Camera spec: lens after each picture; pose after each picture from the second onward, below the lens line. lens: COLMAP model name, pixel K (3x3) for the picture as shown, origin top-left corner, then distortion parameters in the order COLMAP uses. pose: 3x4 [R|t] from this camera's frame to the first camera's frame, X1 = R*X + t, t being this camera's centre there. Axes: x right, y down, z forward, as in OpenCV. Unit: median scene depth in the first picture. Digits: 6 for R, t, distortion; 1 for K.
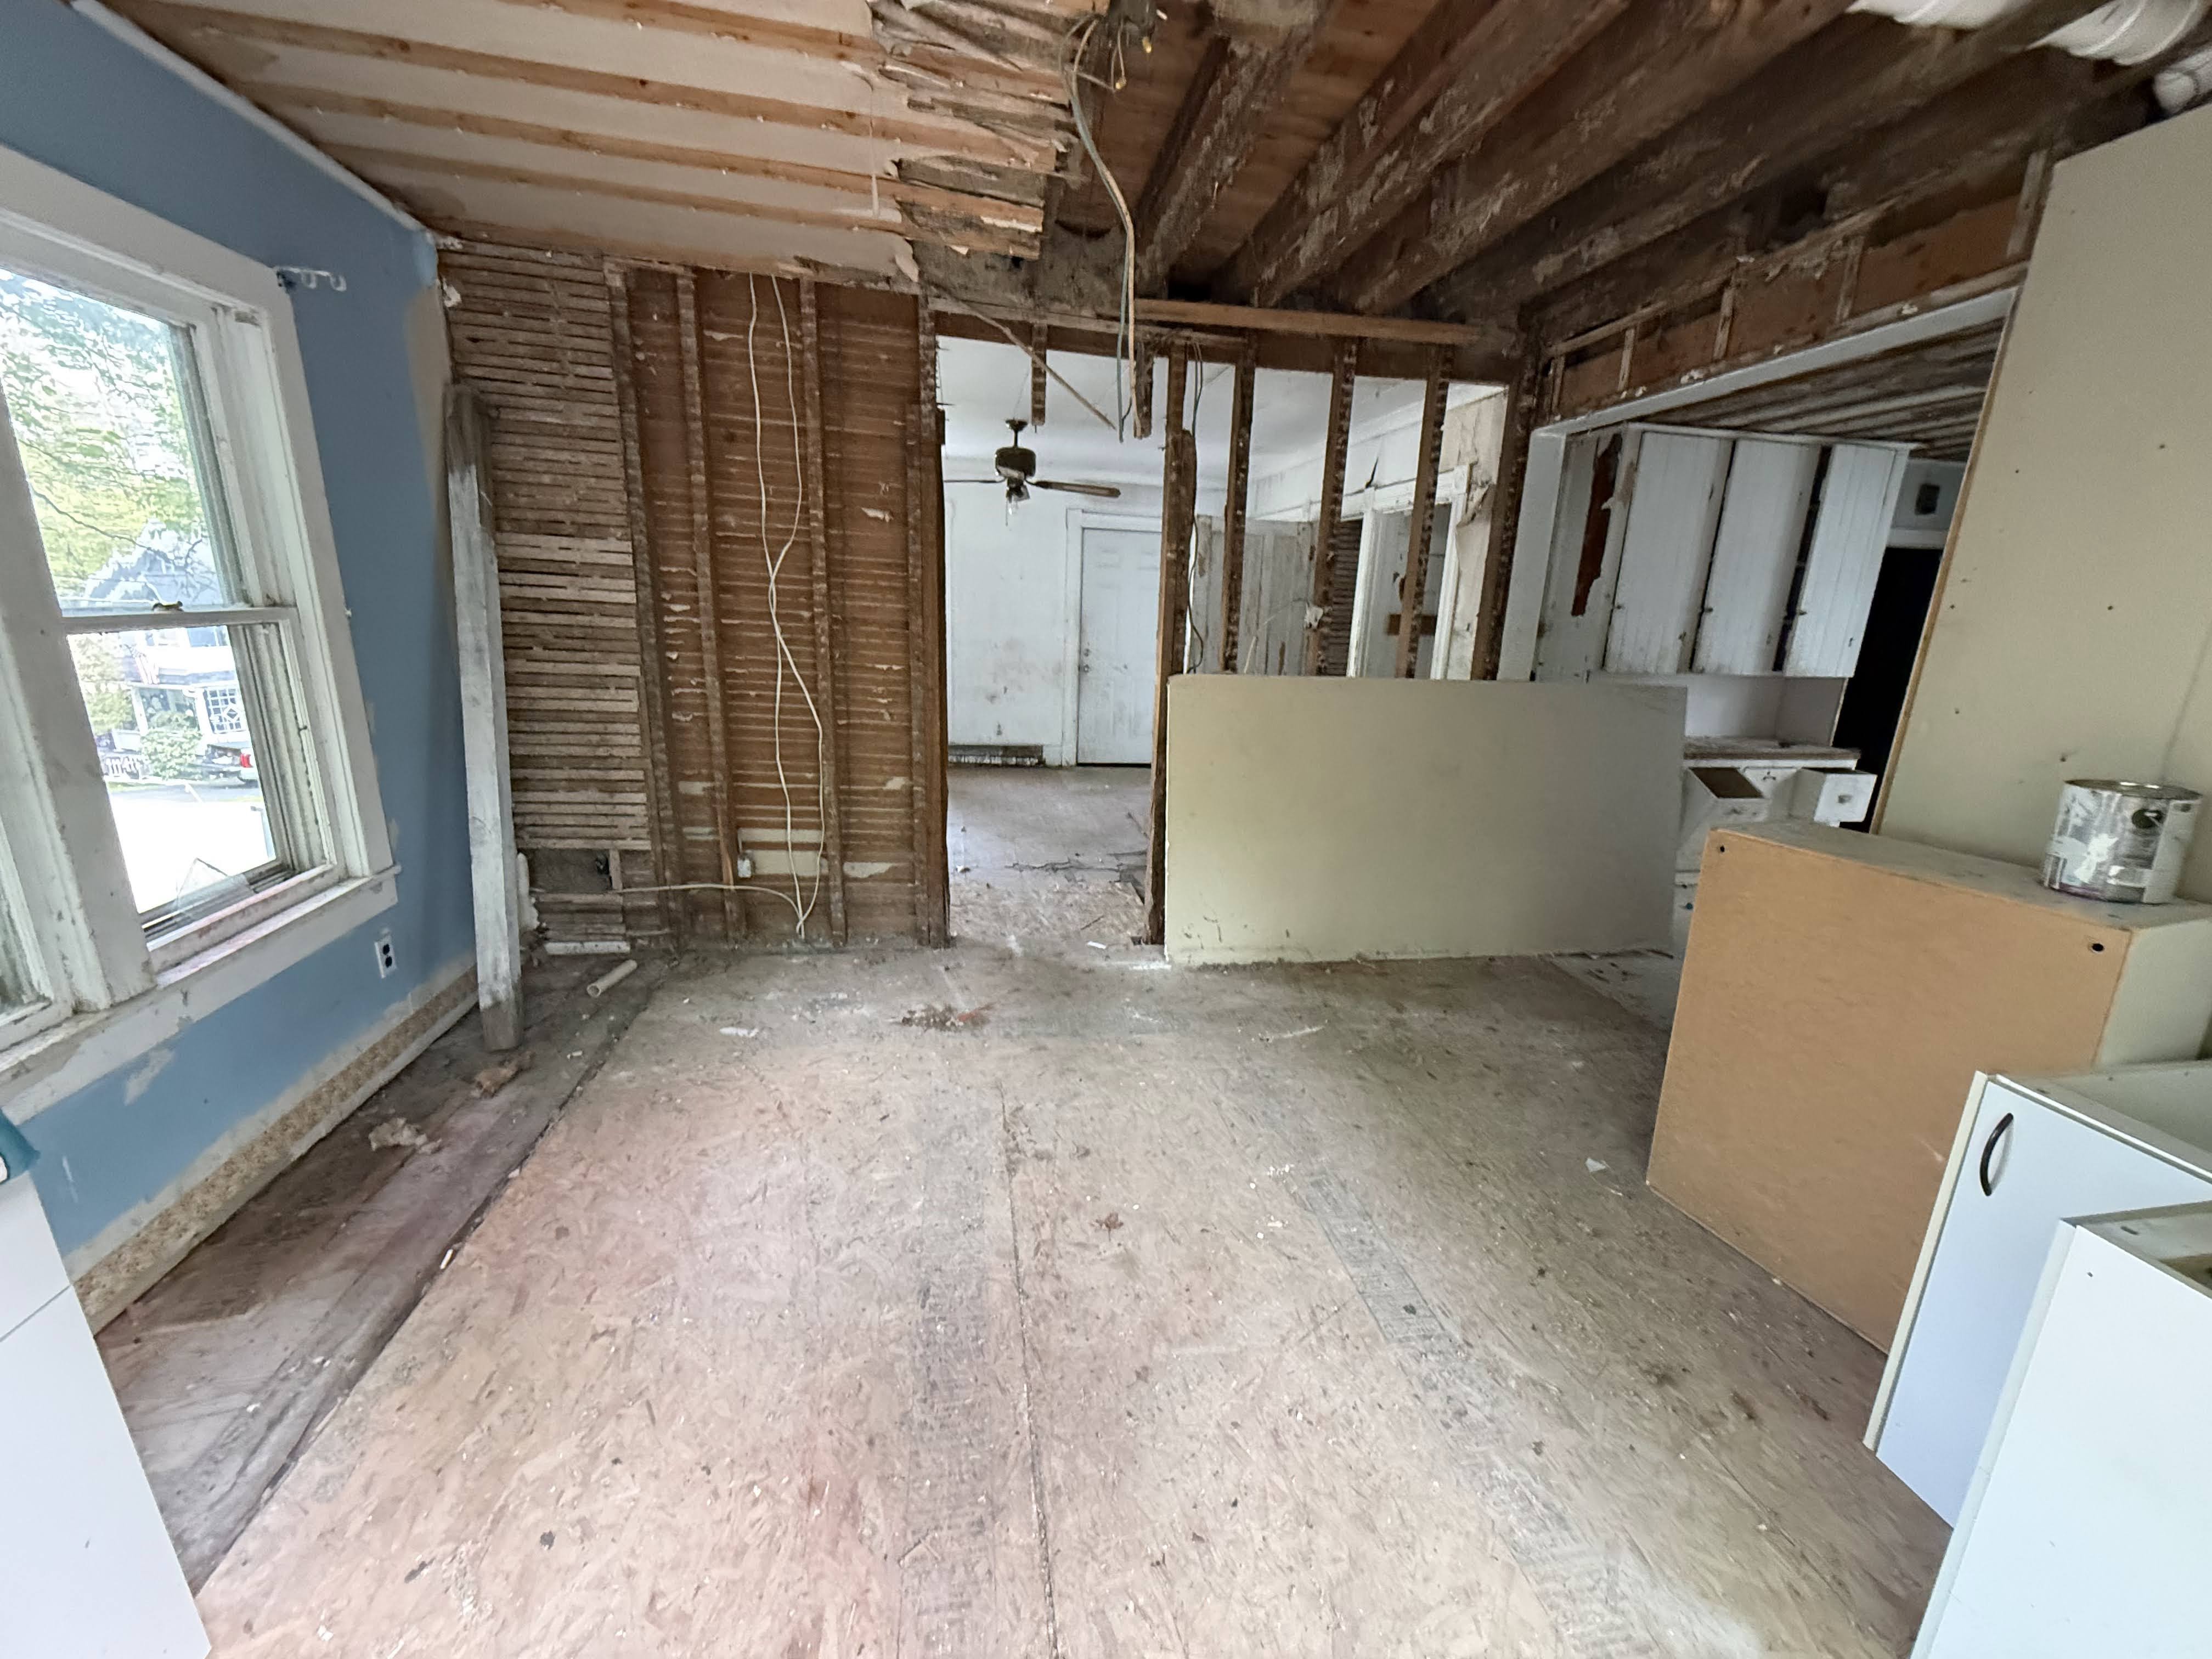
lens RADIAL K [[882.7, 0, 1120.9], [0, 882.7, 827.3], [0, 0, 1]] dist [0.000554, -0.000106]
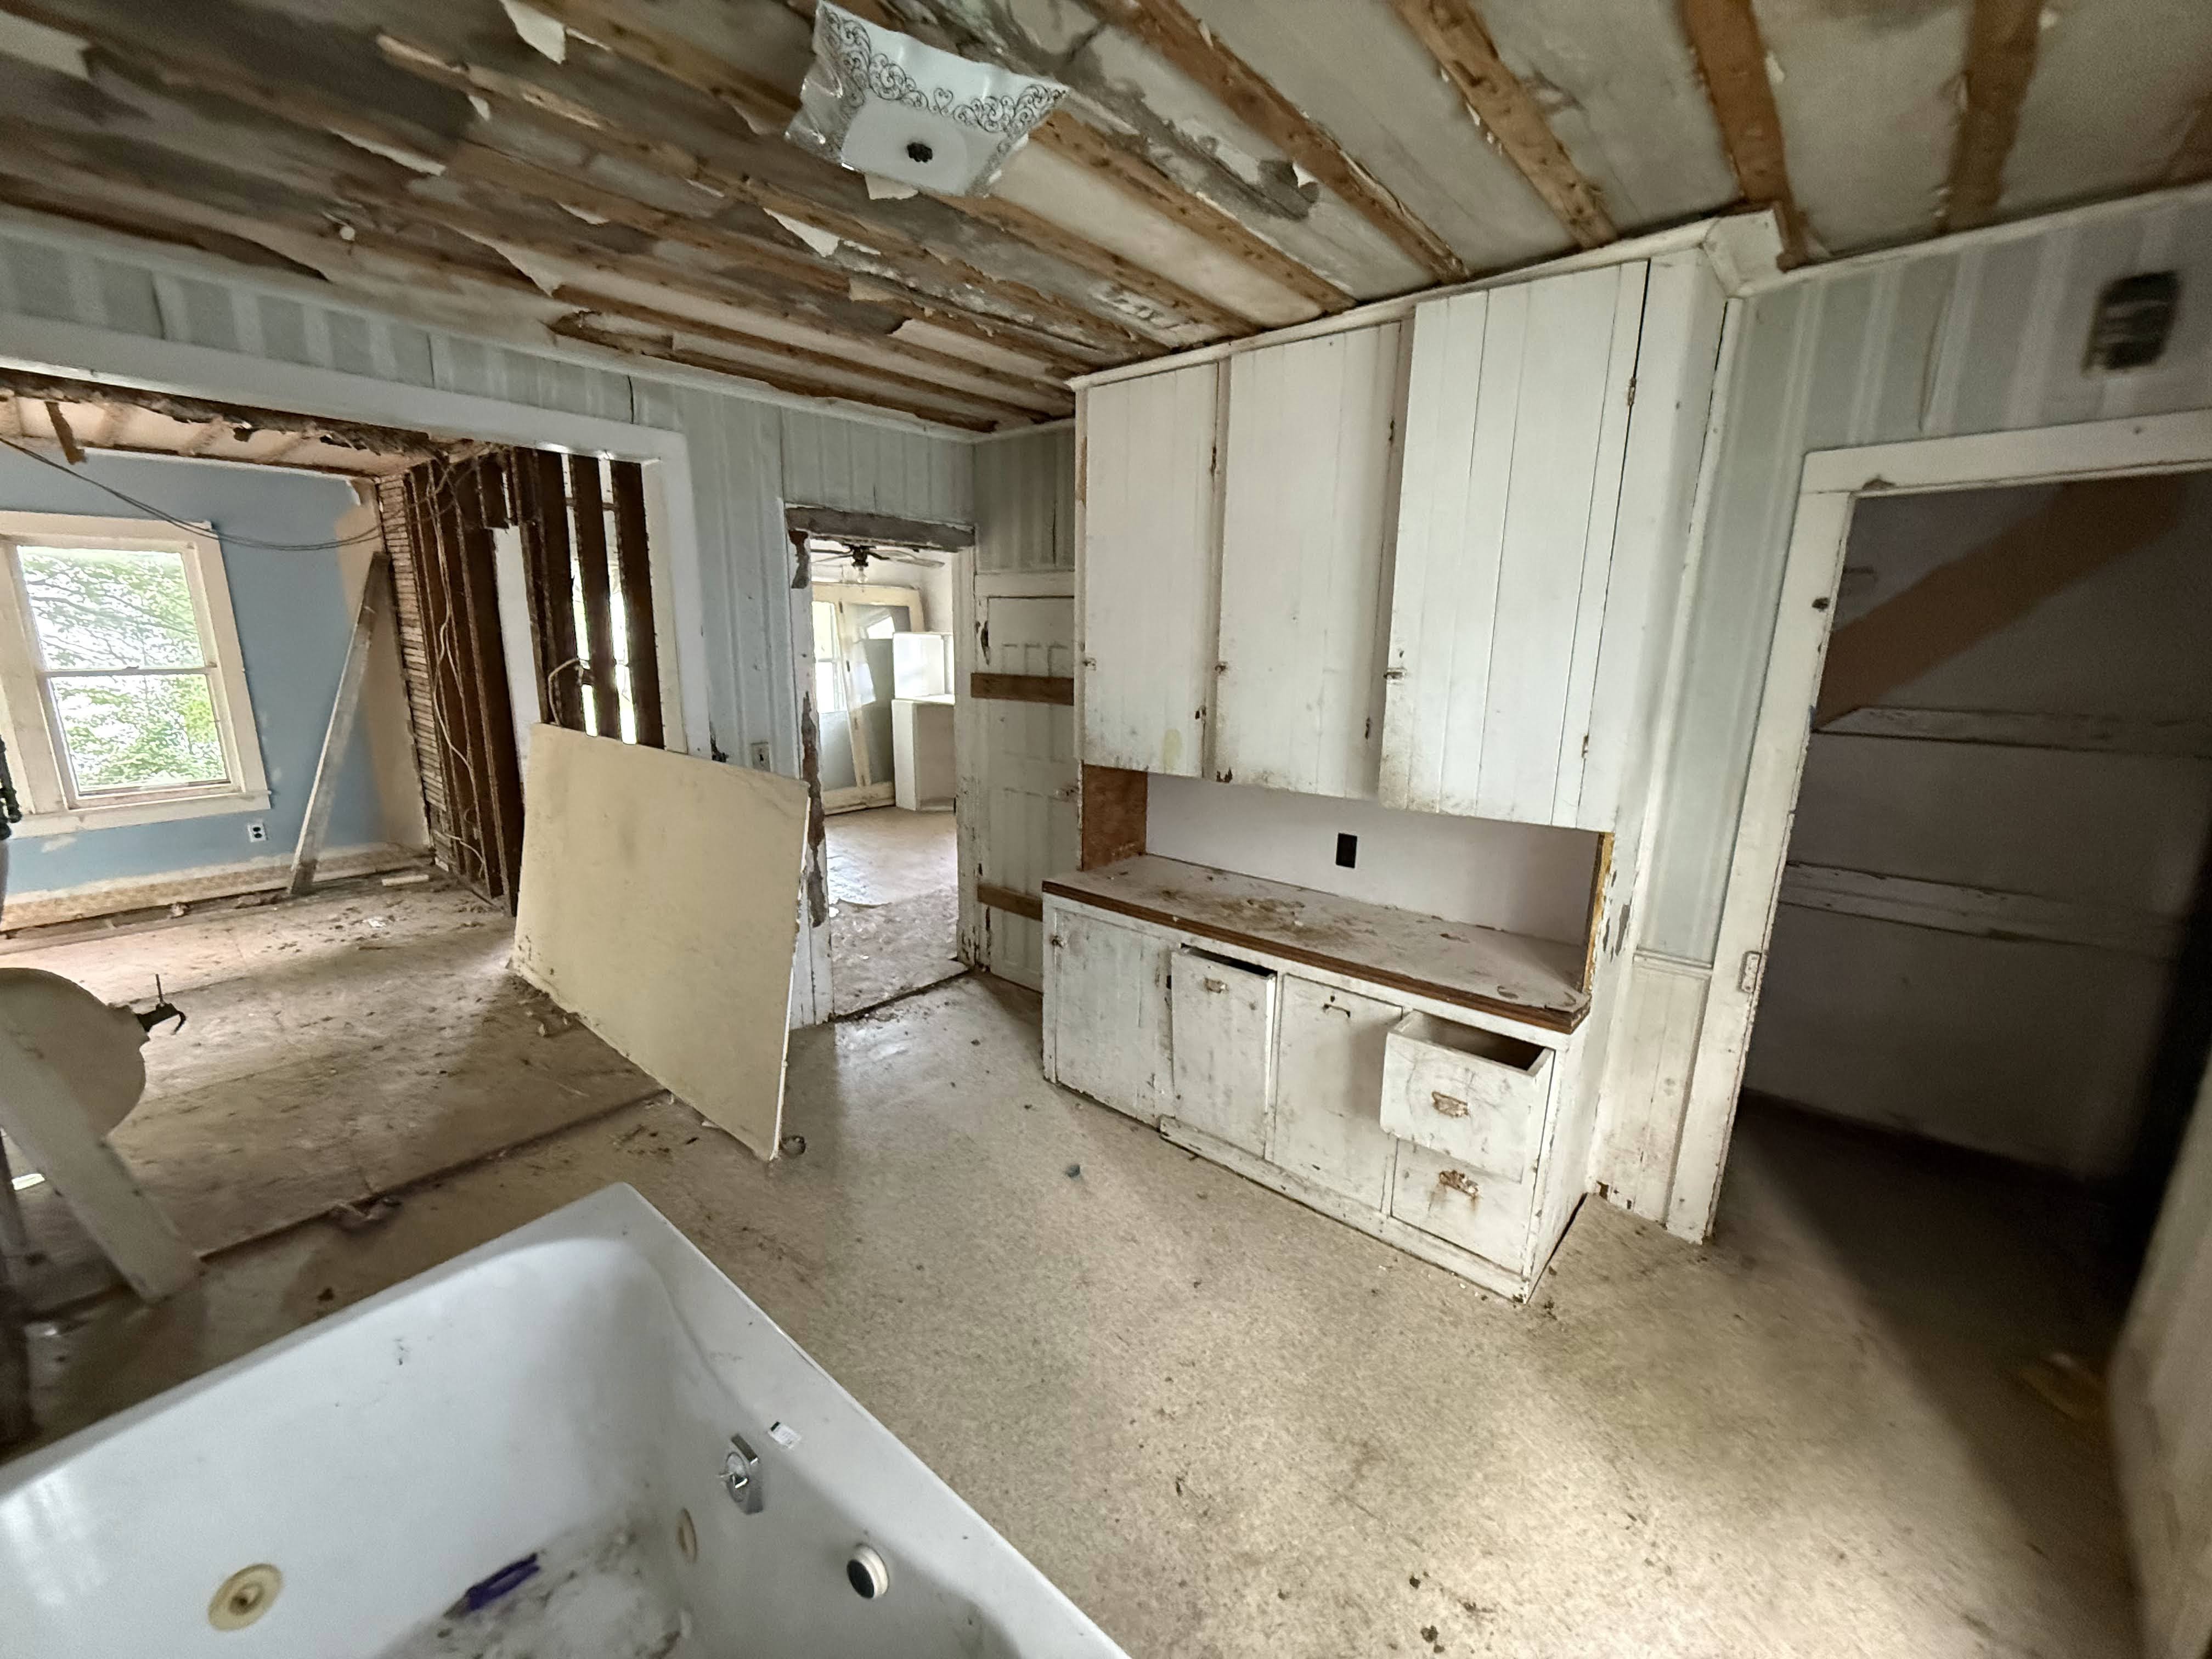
lens RADIAL K [[882.7, 0, 1109.6], [0, 882.7, 828.9], [0, 0, 1]] dist [0.000554, -0.000106]
pose [[0.634649, 0.139231, -0.760155, 1.893576], [-0.183883, 0.982592, 0.026450, -0.268858], [0.750605, 0.122993, 0.649203, 1.083984]]
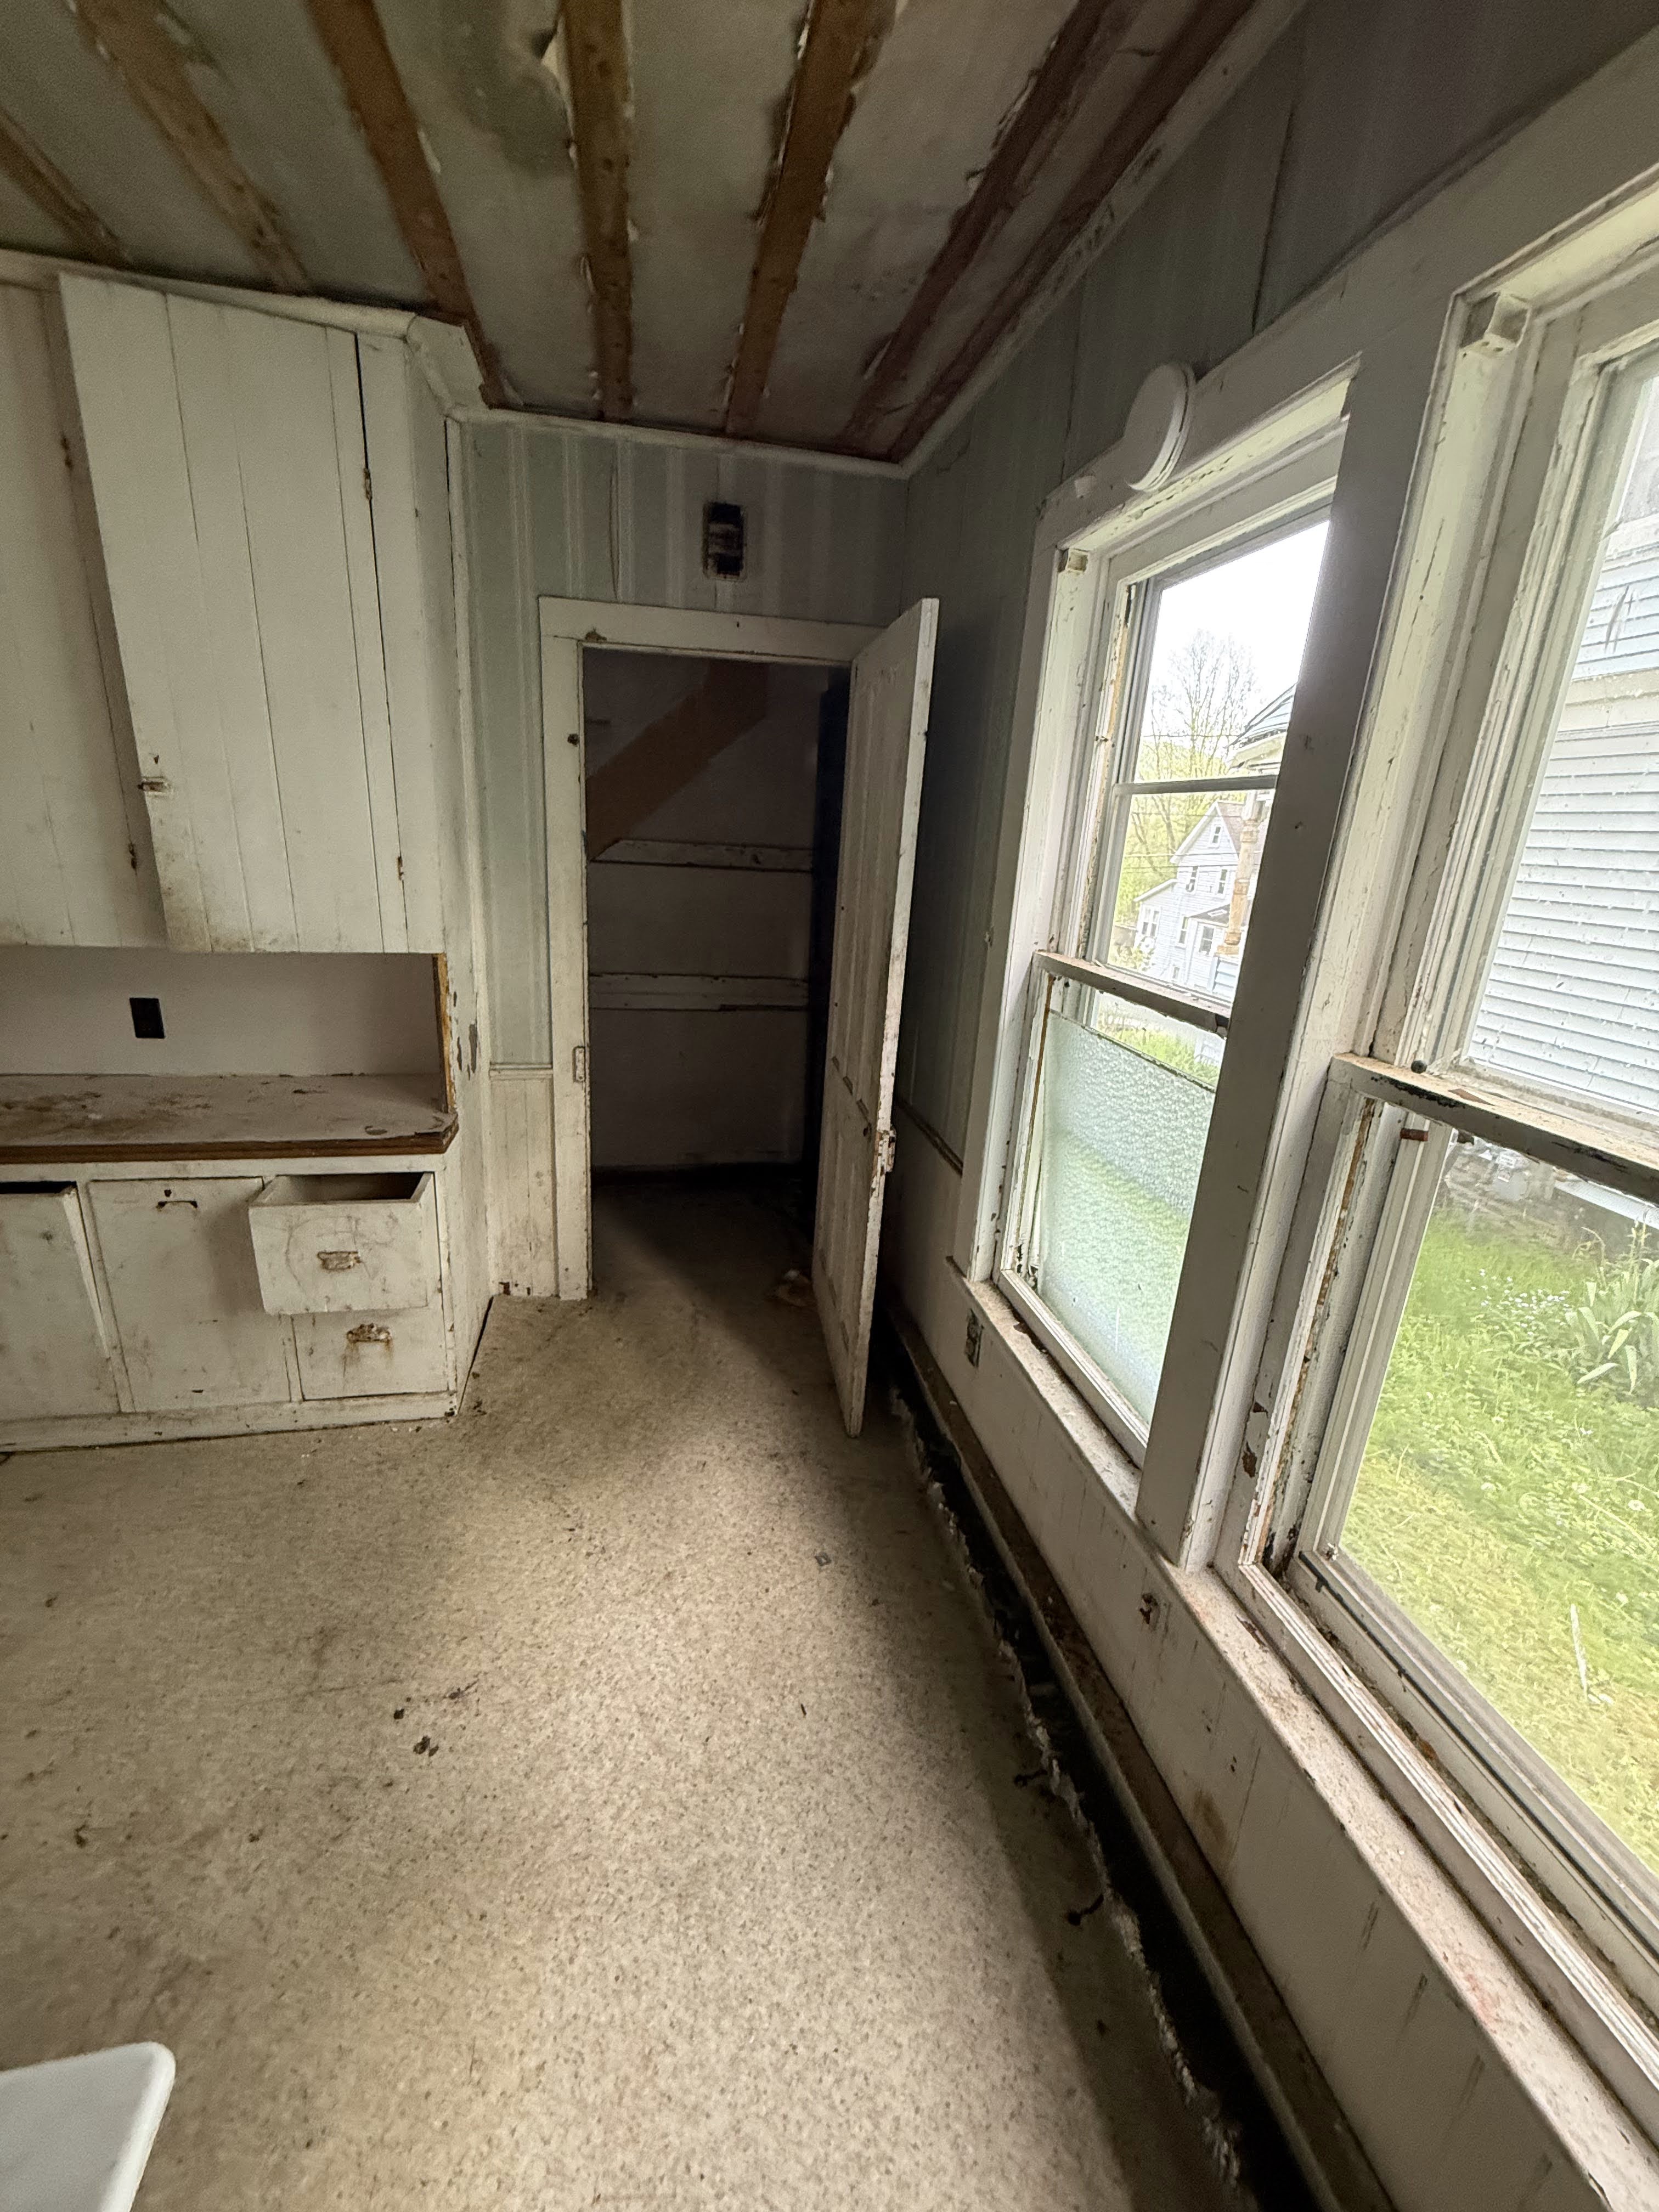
lens RADIAL K [[882.7, 0, 830.3], [0, 882.7, 1099.0], [0, 0, 1]] dist [0.000554, -0.000106]
pose [[0.999365, 0.009358, 0.034370, 1.907802], [-0.011050, 0.998719, 0.049369, -0.237708], [-0.033864, -0.049718, 0.998189, 1.105419]]
